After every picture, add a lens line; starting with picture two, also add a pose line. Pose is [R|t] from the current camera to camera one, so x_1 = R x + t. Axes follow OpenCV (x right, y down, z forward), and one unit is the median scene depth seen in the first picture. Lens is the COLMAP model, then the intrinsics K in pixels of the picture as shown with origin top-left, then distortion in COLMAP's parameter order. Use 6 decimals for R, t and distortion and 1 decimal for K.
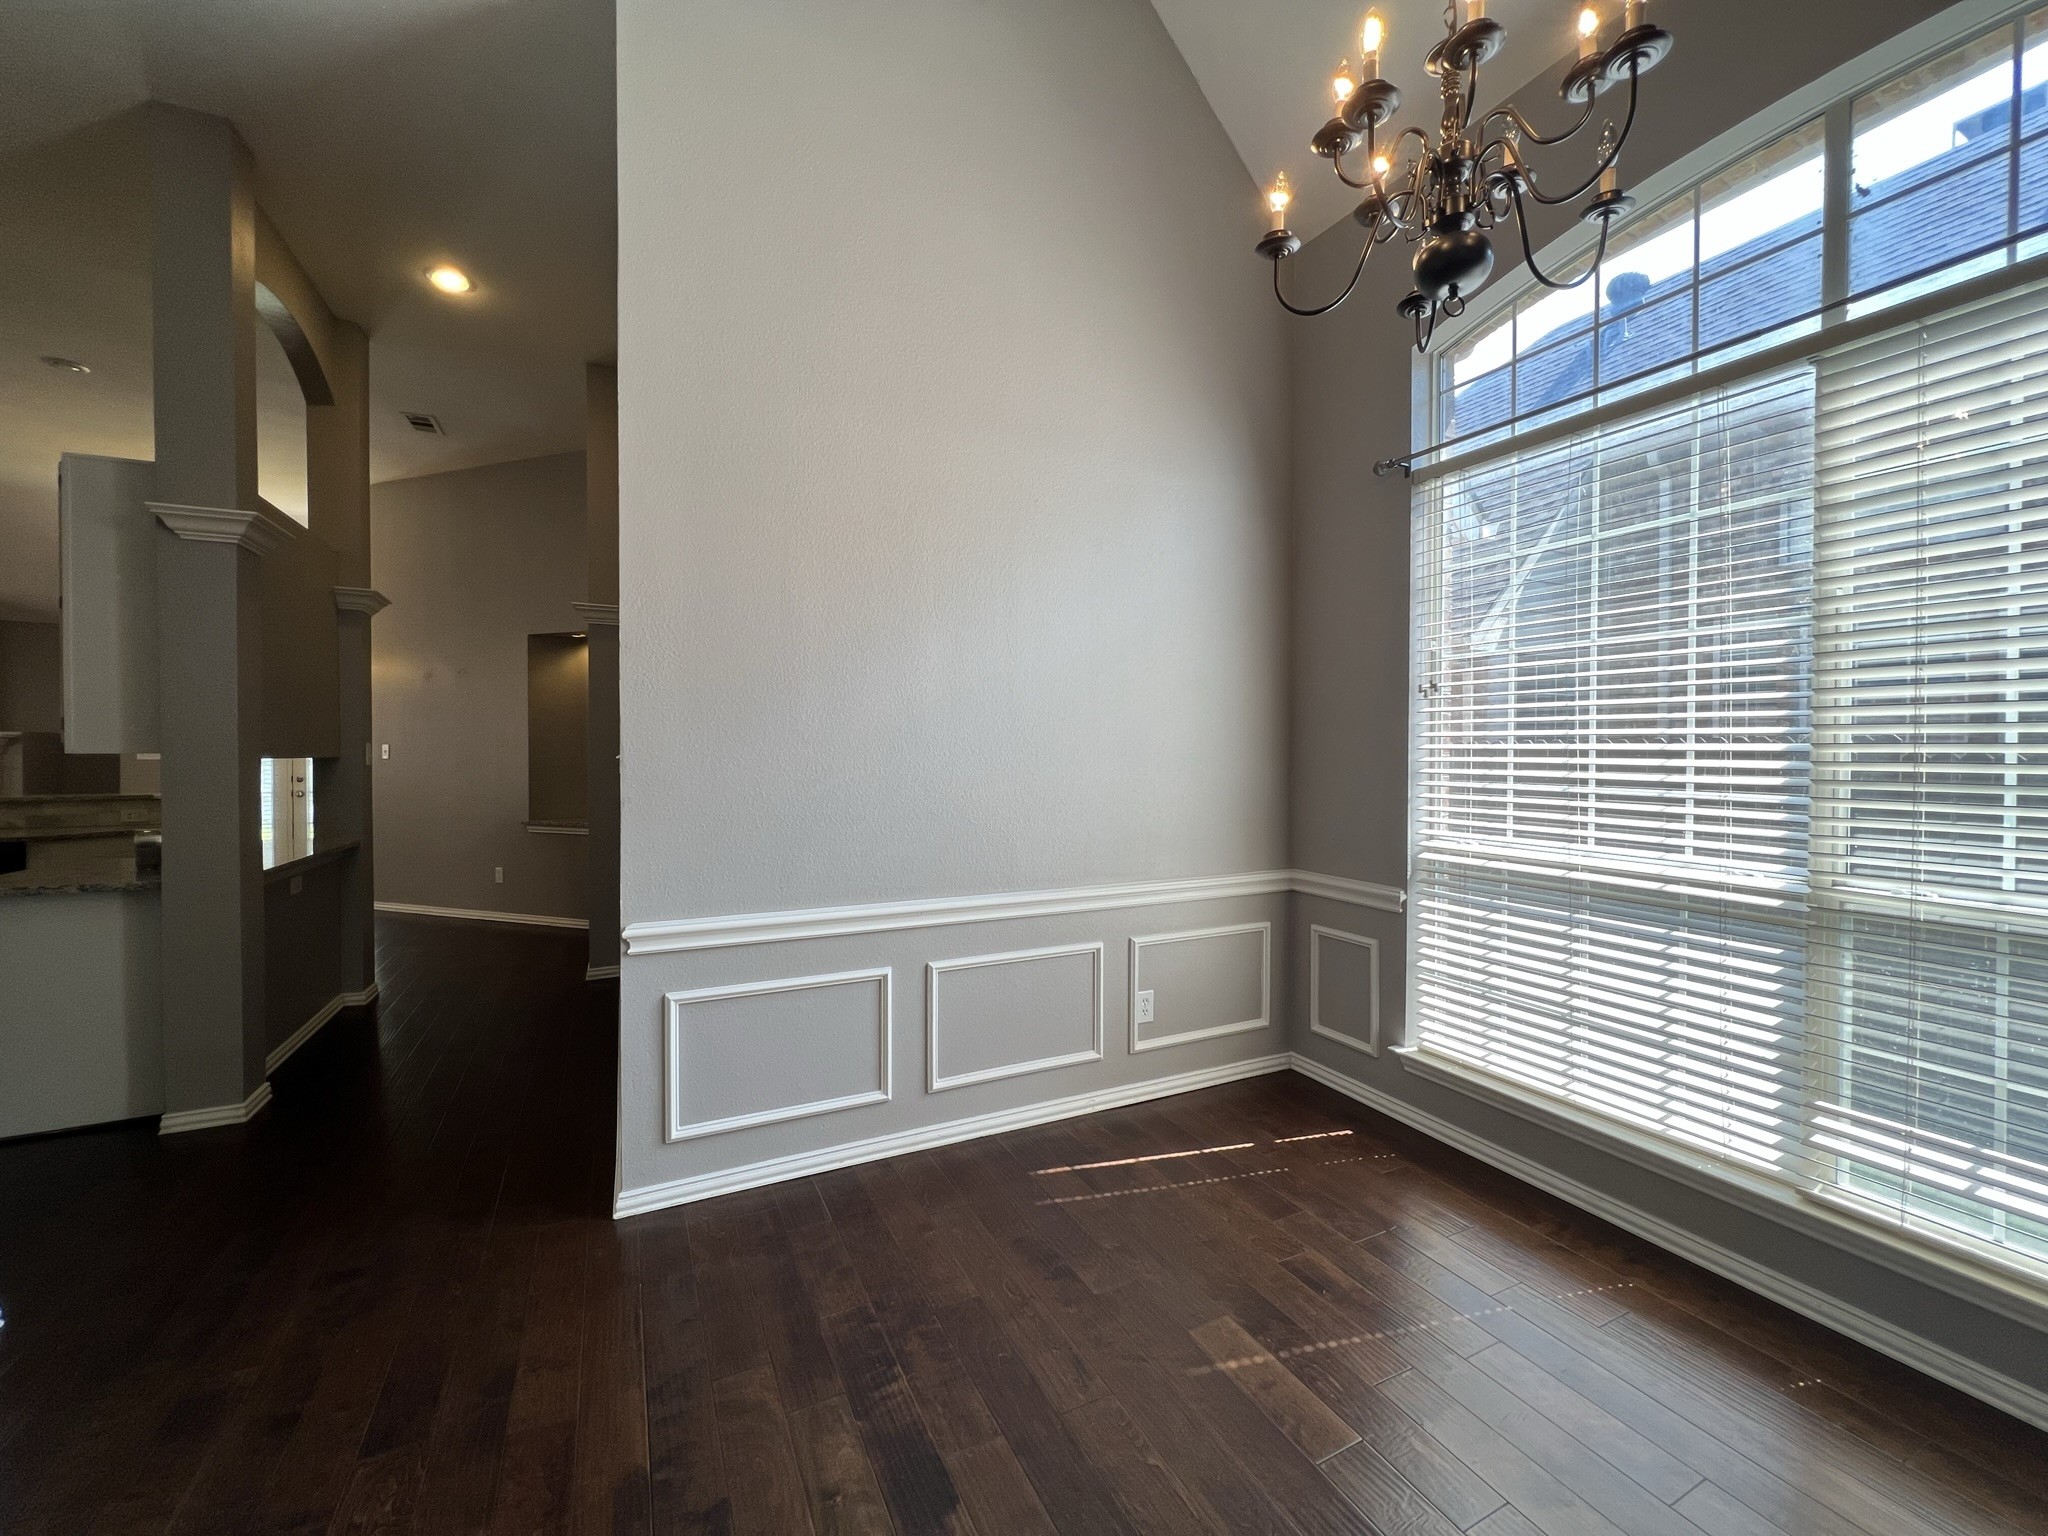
lens RADIAL K [[821.5, 0, 1020.6], [0, 821.5, 762.6], [0, 0, 1]] dist [-0.005791, 0.002588]
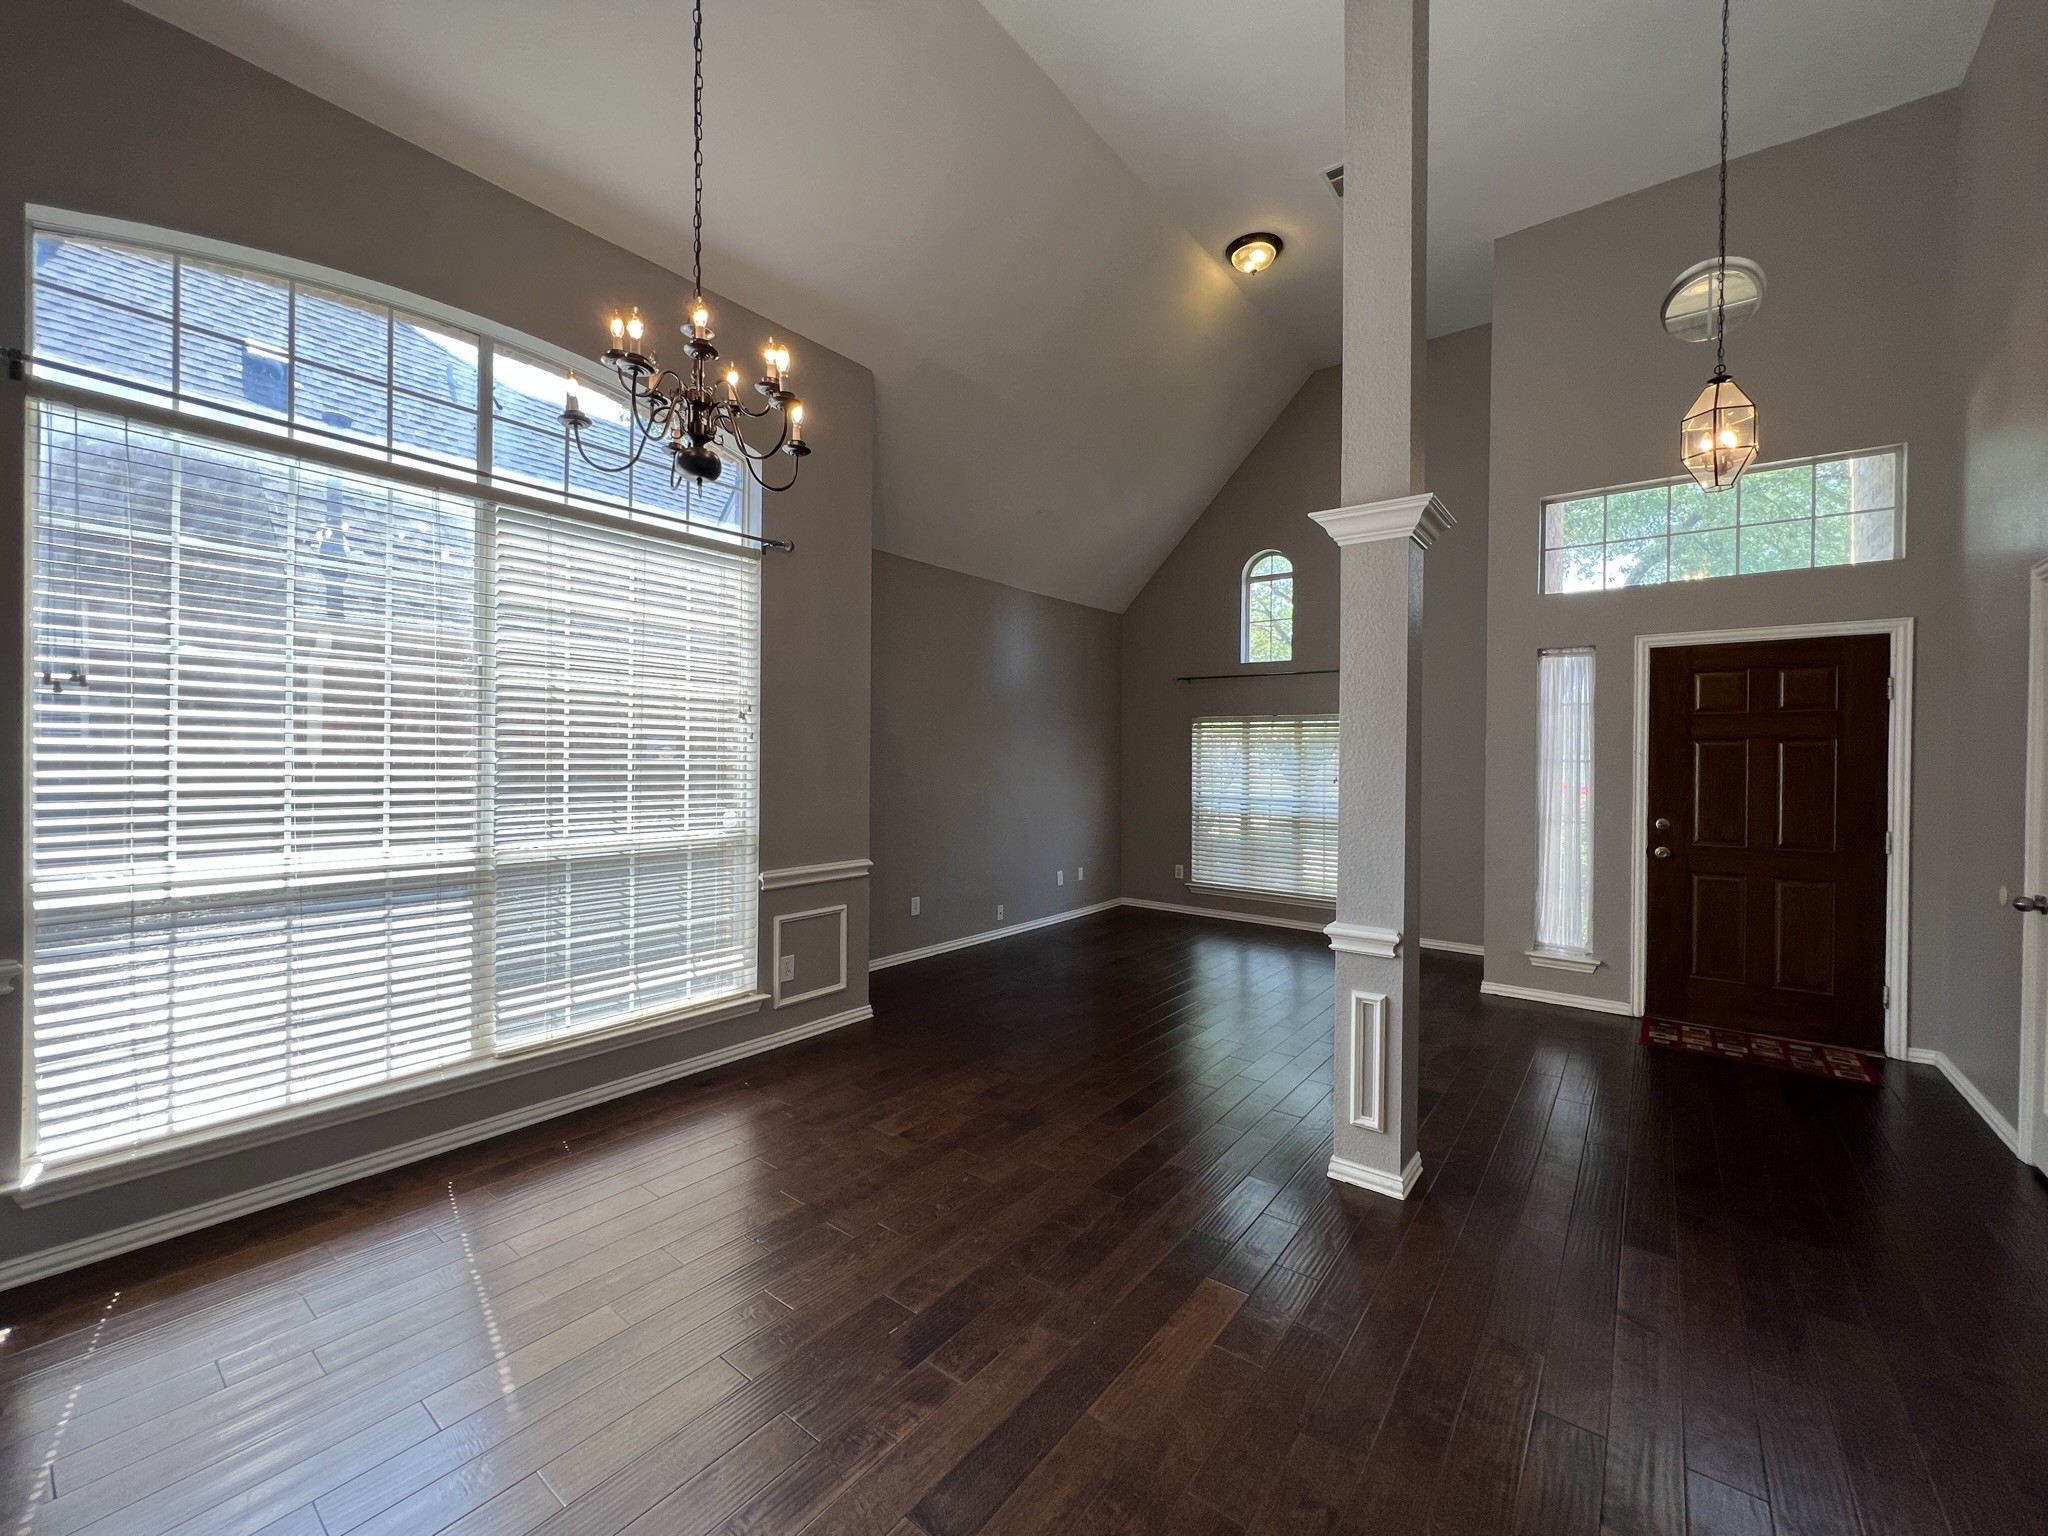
lens RADIAL K [[822.5, 0, 1020.8], [0, 822.5, 761.9], [0, 0, 1]] dist [-0.003200, 0.000663]
pose [[-0.441184, -0.009949, 0.897361, -0.787646], [0.002085, 0.999924, 0.012112, -0.030766], [-0.897414, 0.007214, -0.441130, 0.763756]]
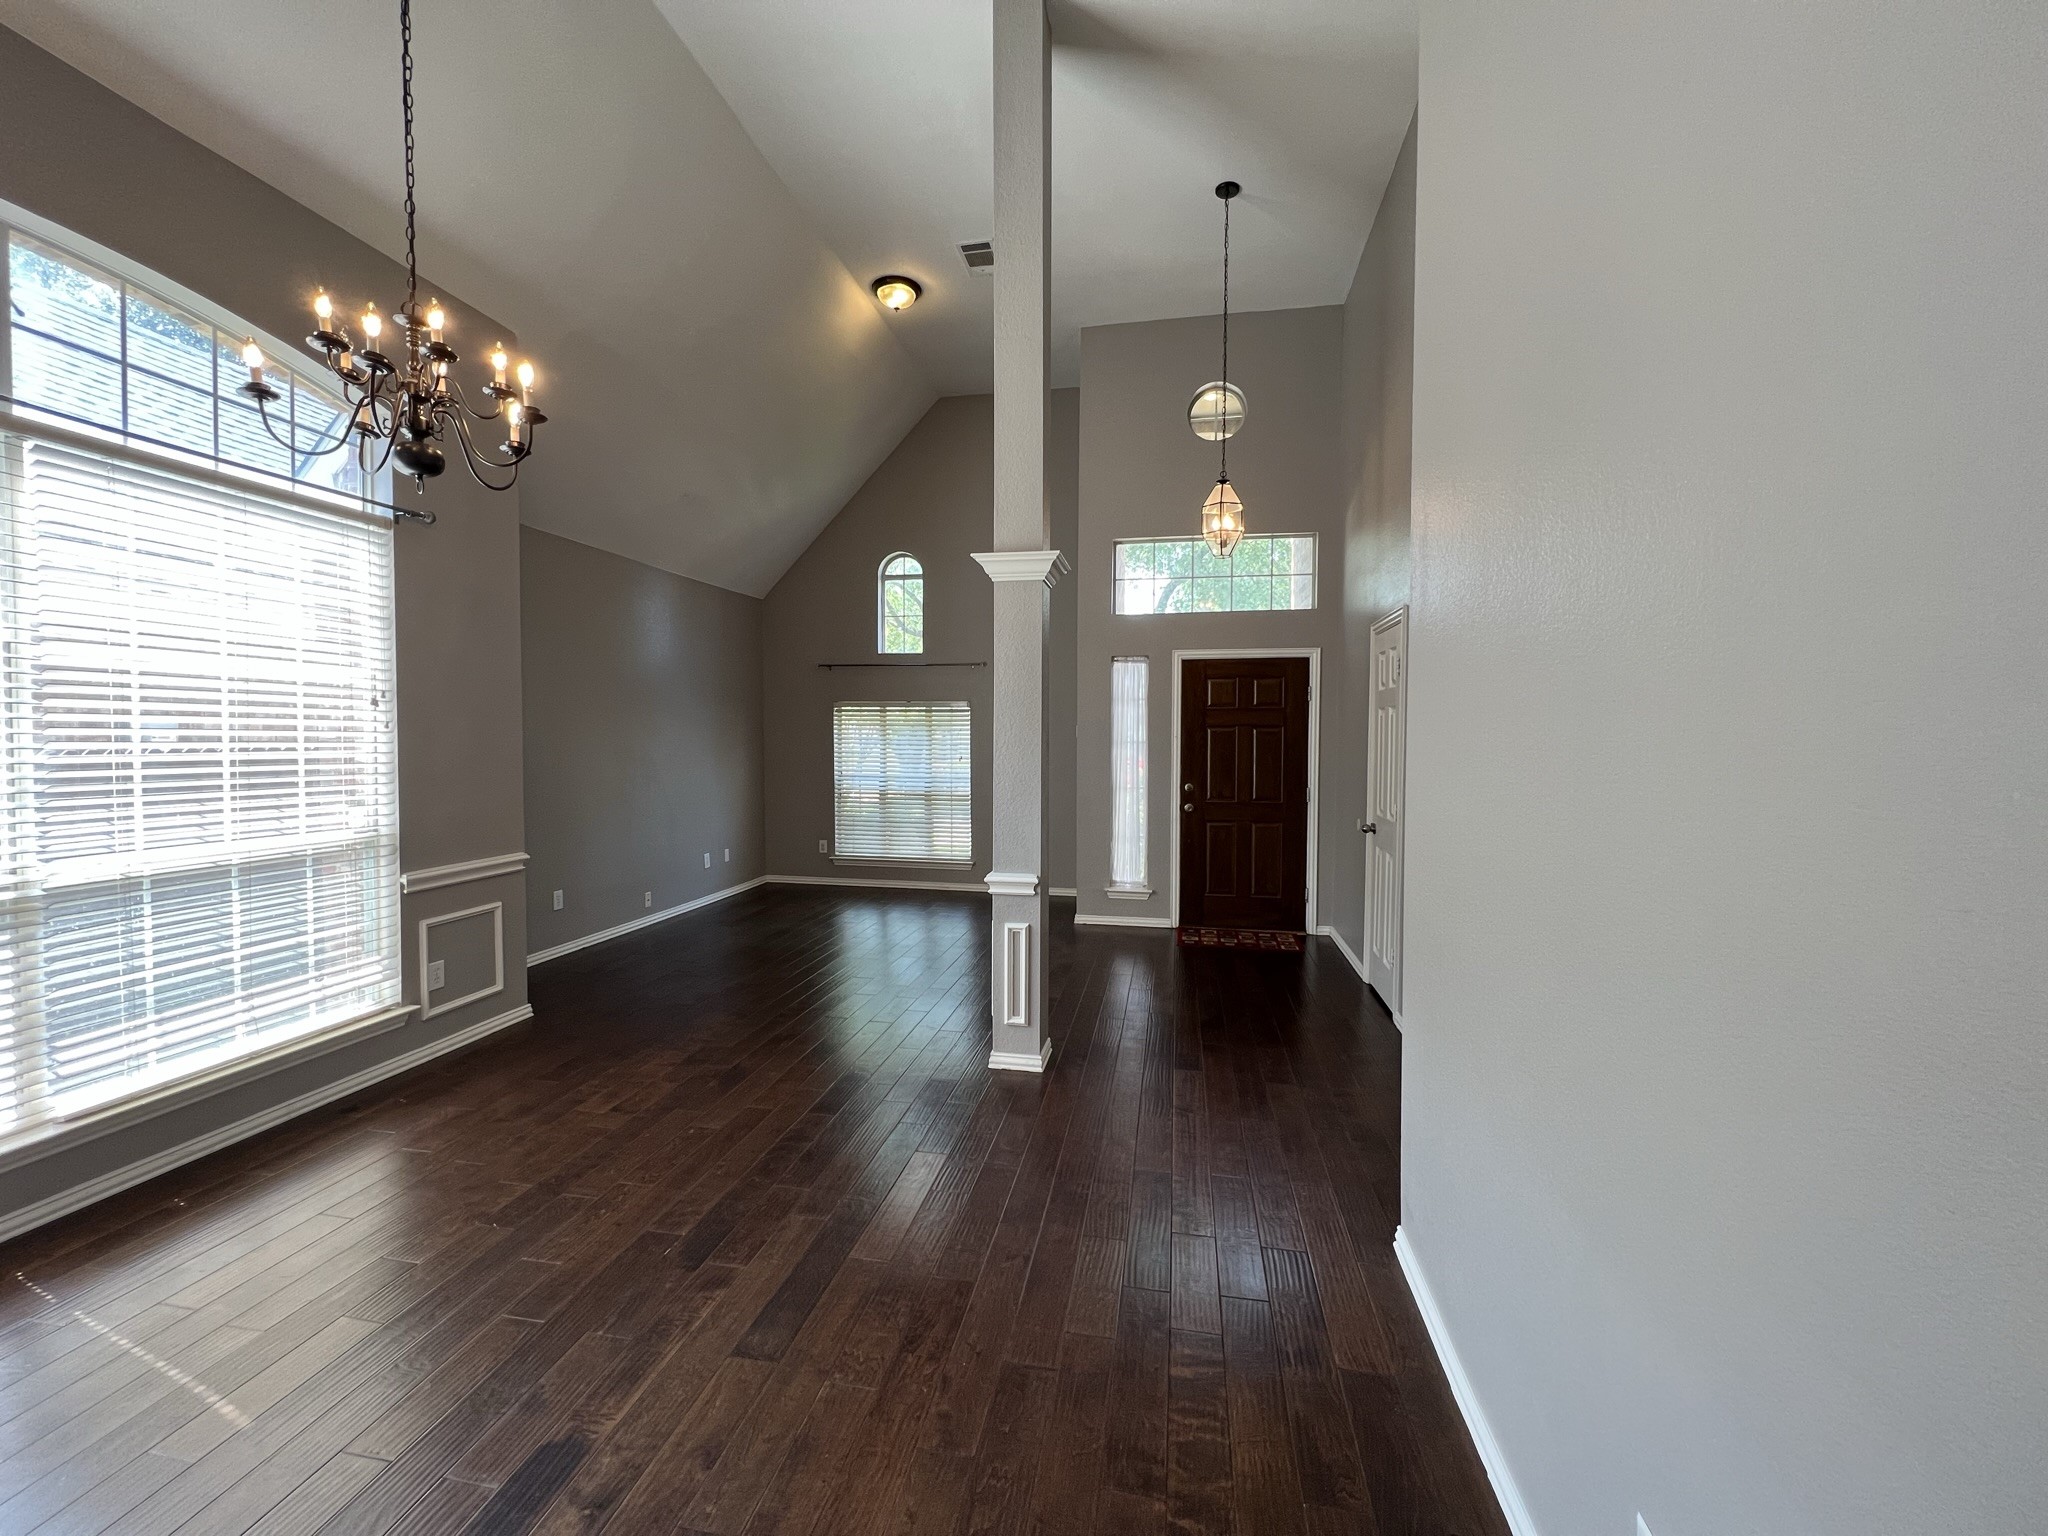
lens RADIAL K [[821.5, 0, 1020.6], [0, 821.5, 762.6], [0, 0, 1]] dist [-0.005791, 0.002588]
pose [[-0.800203, -0.022969, 0.599289, -0.893280], [0.003551, 0.999067, 0.043033, -0.058336], [-0.599719, 0.036564, -0.799375, 1.048698]]
